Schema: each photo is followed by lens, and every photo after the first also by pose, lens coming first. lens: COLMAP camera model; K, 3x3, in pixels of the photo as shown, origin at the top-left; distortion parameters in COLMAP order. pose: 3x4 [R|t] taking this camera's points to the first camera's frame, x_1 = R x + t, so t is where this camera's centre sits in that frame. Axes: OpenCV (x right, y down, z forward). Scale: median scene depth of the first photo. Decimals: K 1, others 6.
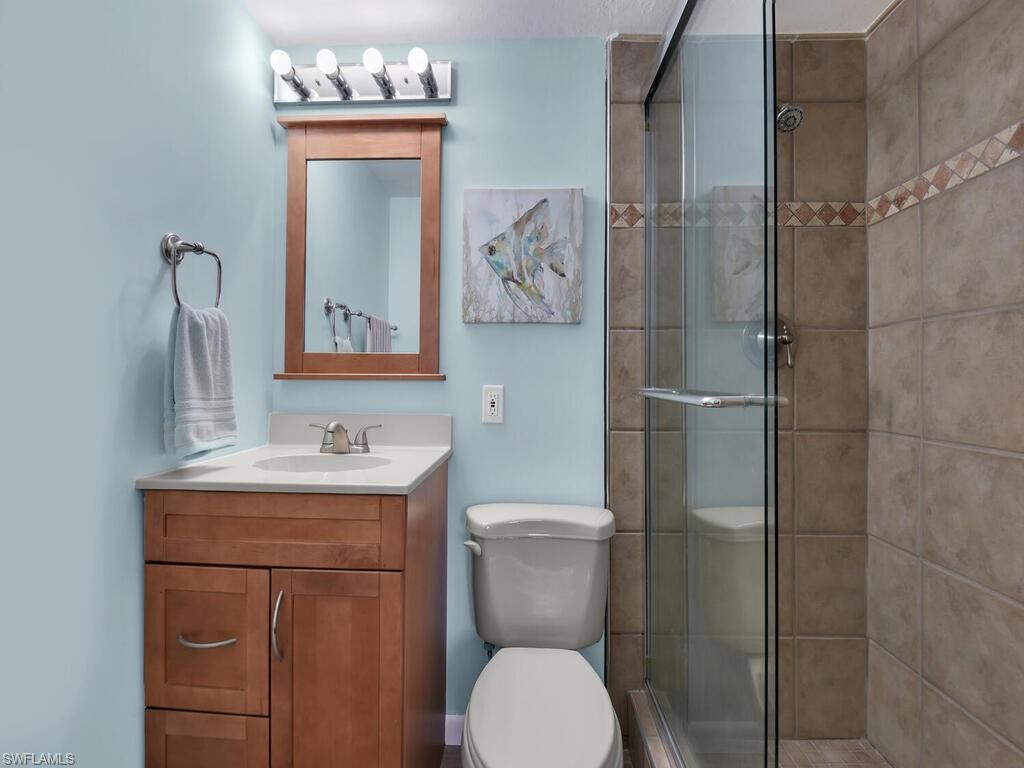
lens RADIAL K [[461.2, 0, 507.5], [0, 461.2, 384.4], [0, 0, 1]] dist [-0.016158, -0.003920]
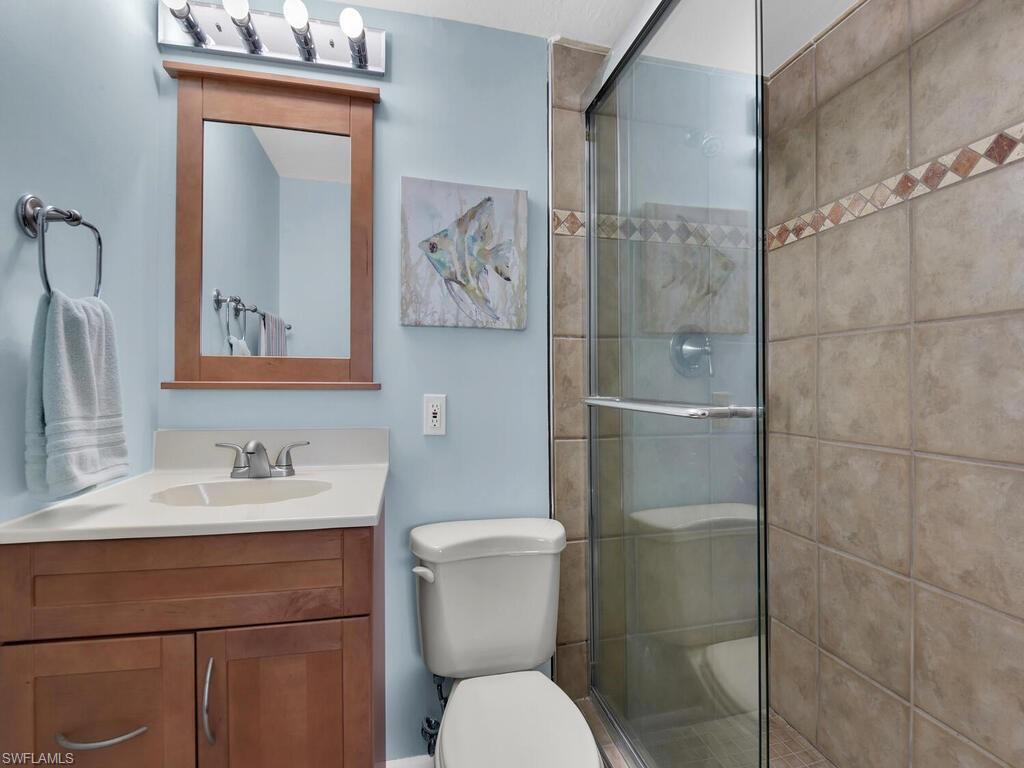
lens RADIAL K [[473.5, 0, 513.0], [0, 473.5, 389.2], [0, 0, 1]] dist [-0.005785, -0.009543]
pose [[0.962619, -0.003804, 0.270831, -0.142194], [0.003324, 0.999992, 0.002228, -0.010724], [-0.270837, -0.001244, 0.962624, 0.050155]]
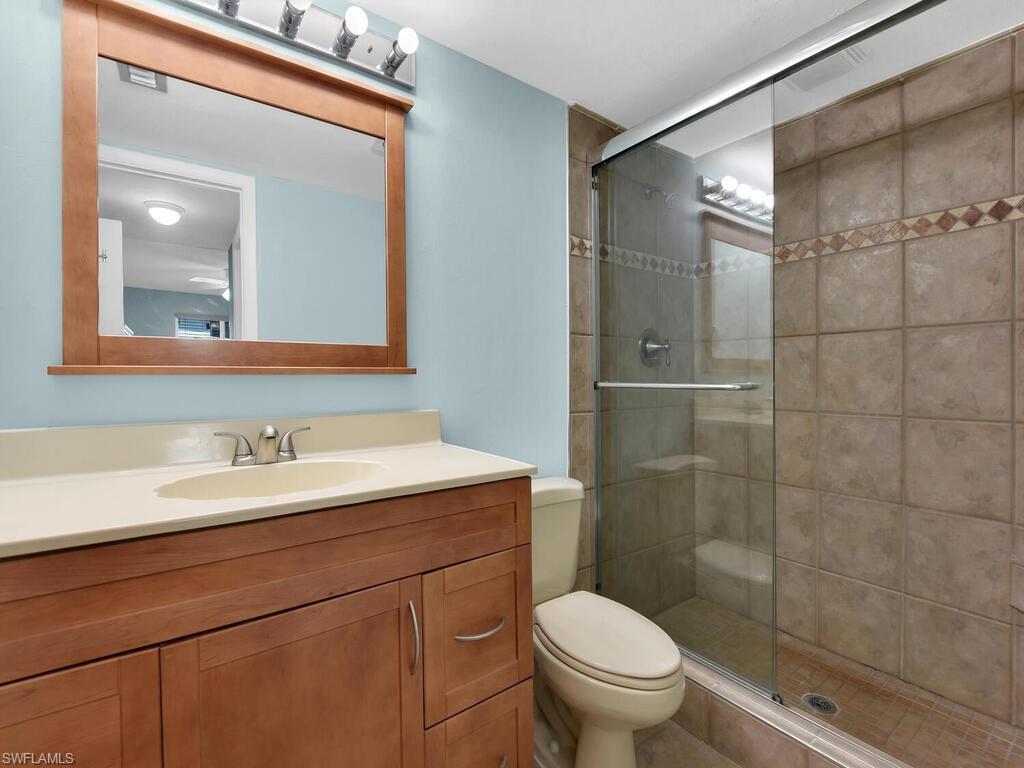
lens RADIAL K [[473.5, 0, 536.7], [0, 473.5, 381.2], [0, 0, 1]] dist [-0.005785, -0.009543]
pose [[0.768302, -0.006317, 0.640057, -0.606405], [0.001866, 0.999969, 0.007630, -0.002369], [-0.640085, -0.004668, 0.768290, 0.055762]]
